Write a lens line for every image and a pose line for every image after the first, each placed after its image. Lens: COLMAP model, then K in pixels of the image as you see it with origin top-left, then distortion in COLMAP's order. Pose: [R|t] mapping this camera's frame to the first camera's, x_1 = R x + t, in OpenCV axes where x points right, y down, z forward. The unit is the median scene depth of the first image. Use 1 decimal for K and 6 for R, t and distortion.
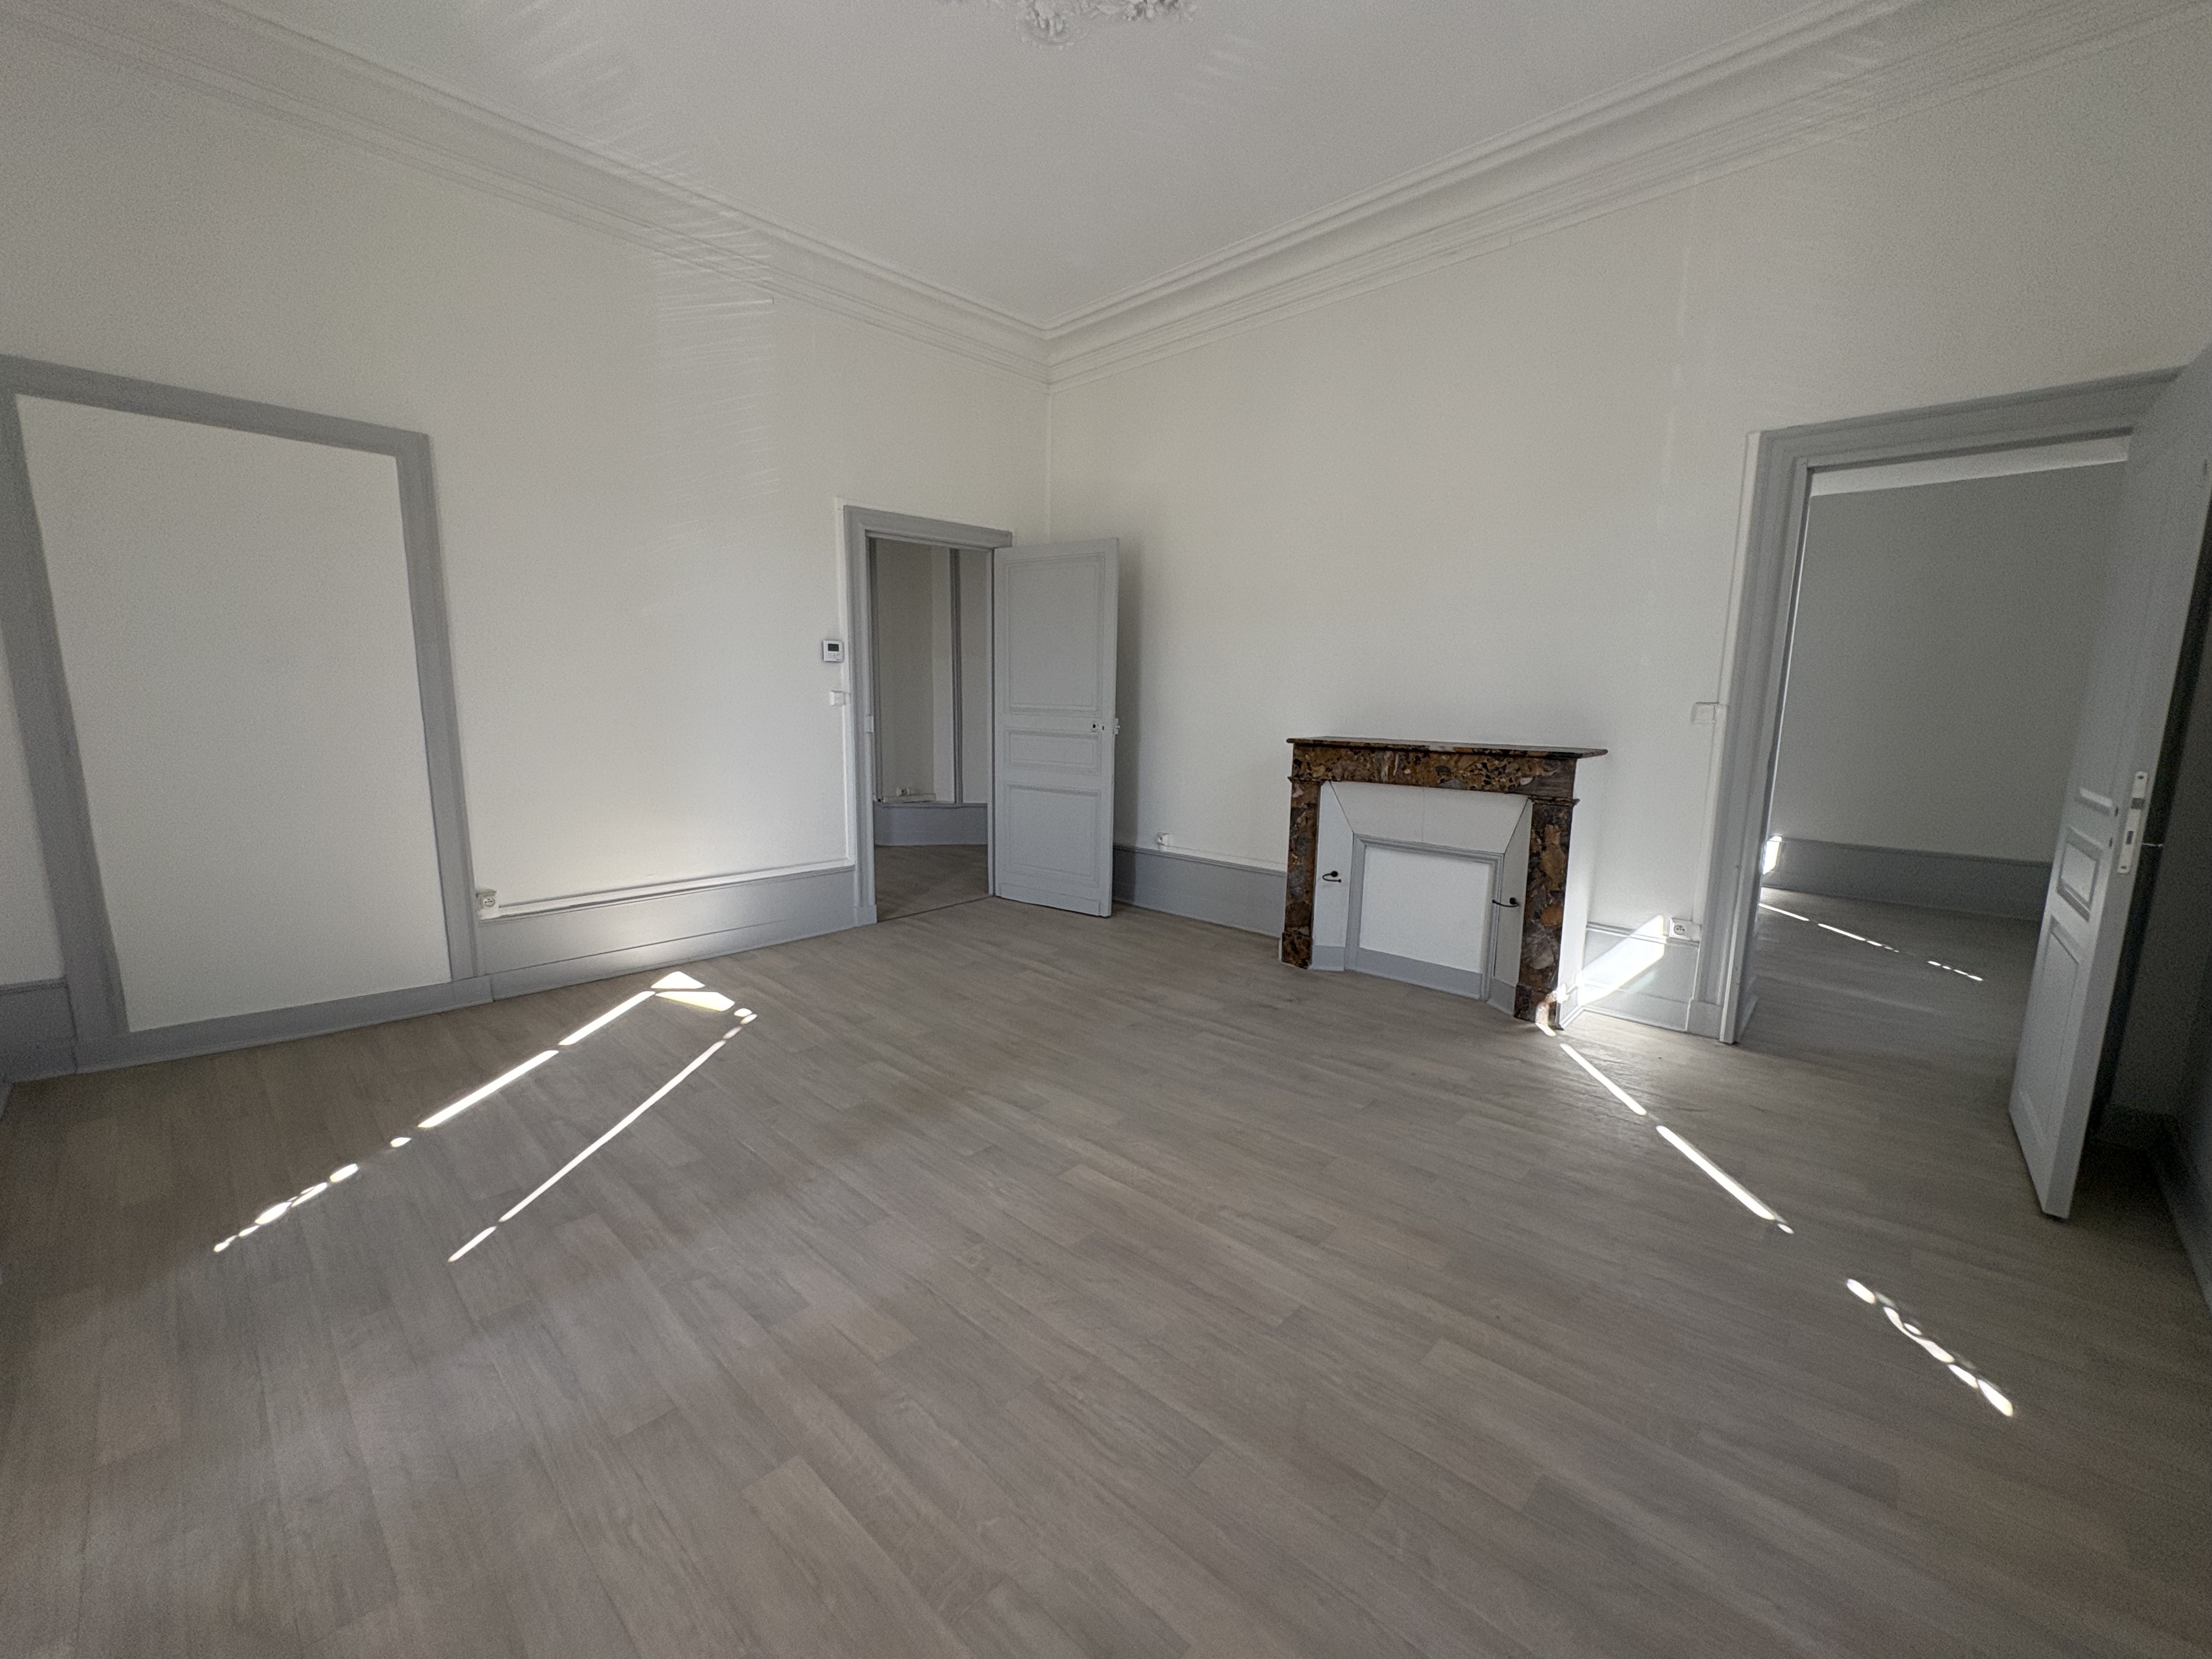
lens RADIAL K [[899.1, 0, 1106.0], [0, 899.1, 829.5], [0, 0, 1]] dist [0.000005, 0.000213]
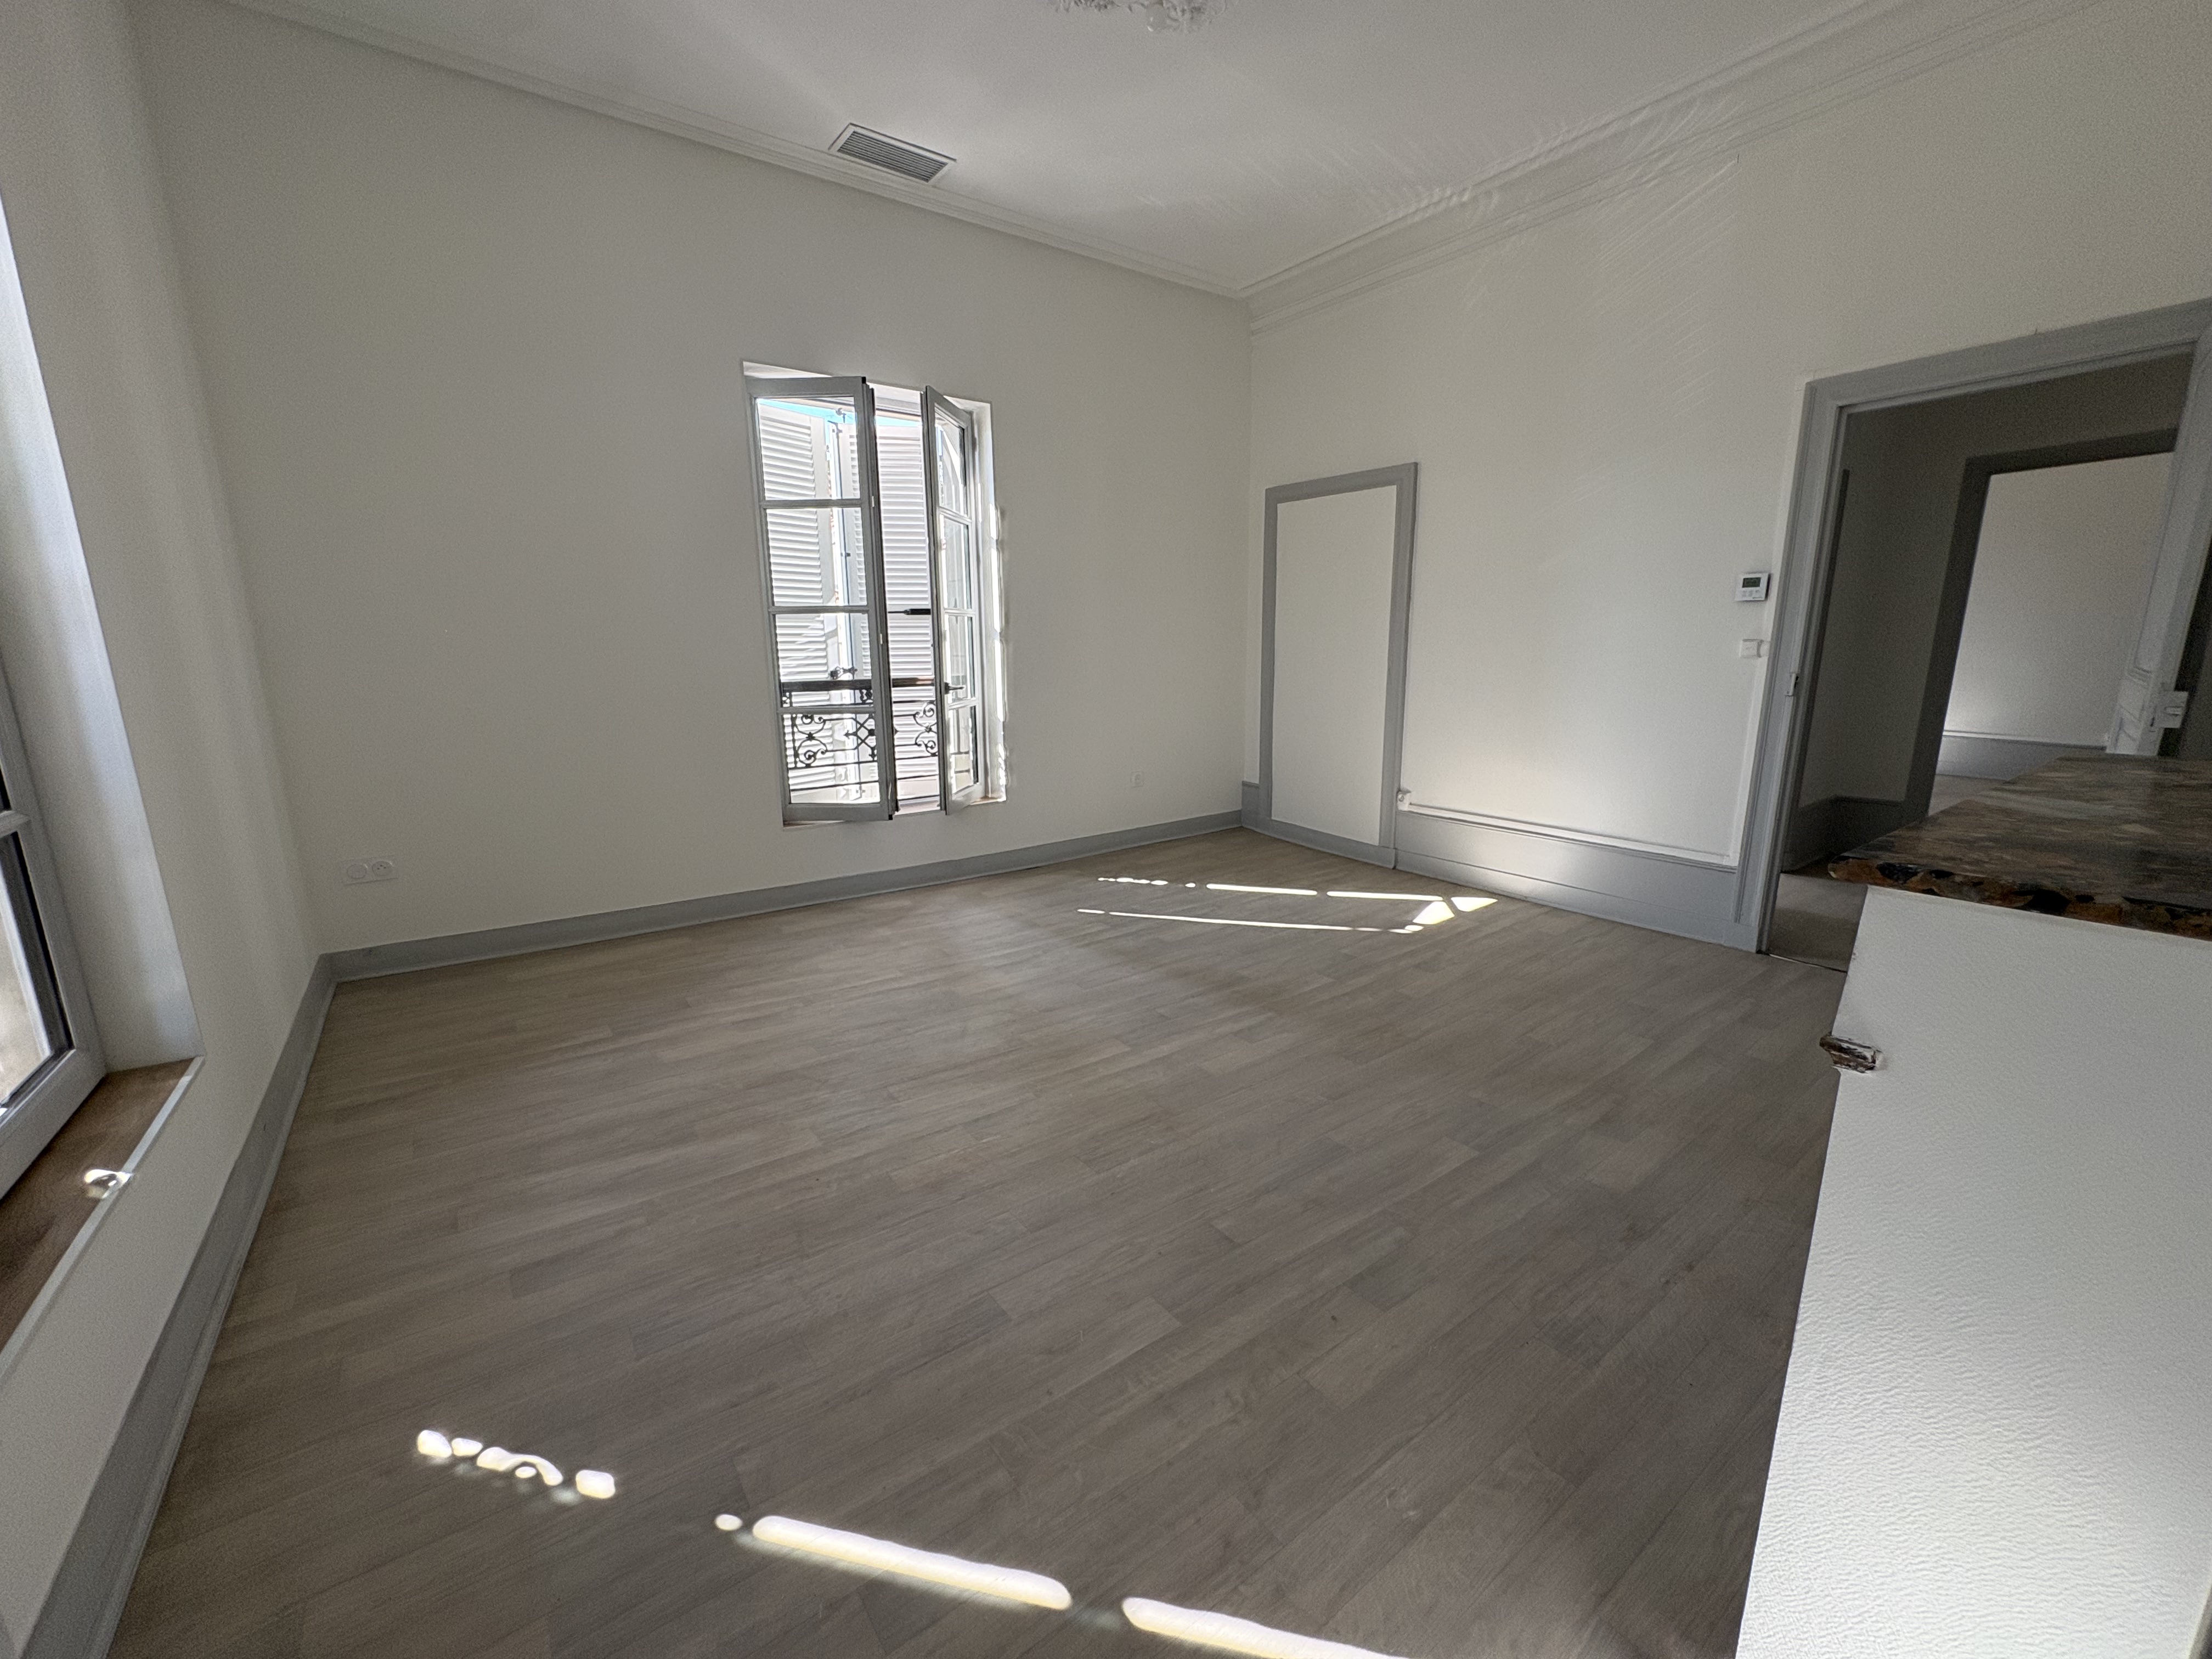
lens RADIAL K [[803.0, 0, 1030.0], [0, 803.0, 813.8], [0, 0, 1]] dist [-0.001632, -0.000099]
pose [[-0.202880, 0.192725, -0.960050, 0.813248], [-0.142657, 0.964162, 0.223697, -0.118607], [0.968756, 0.182342, -0.168115, 0.855813]]
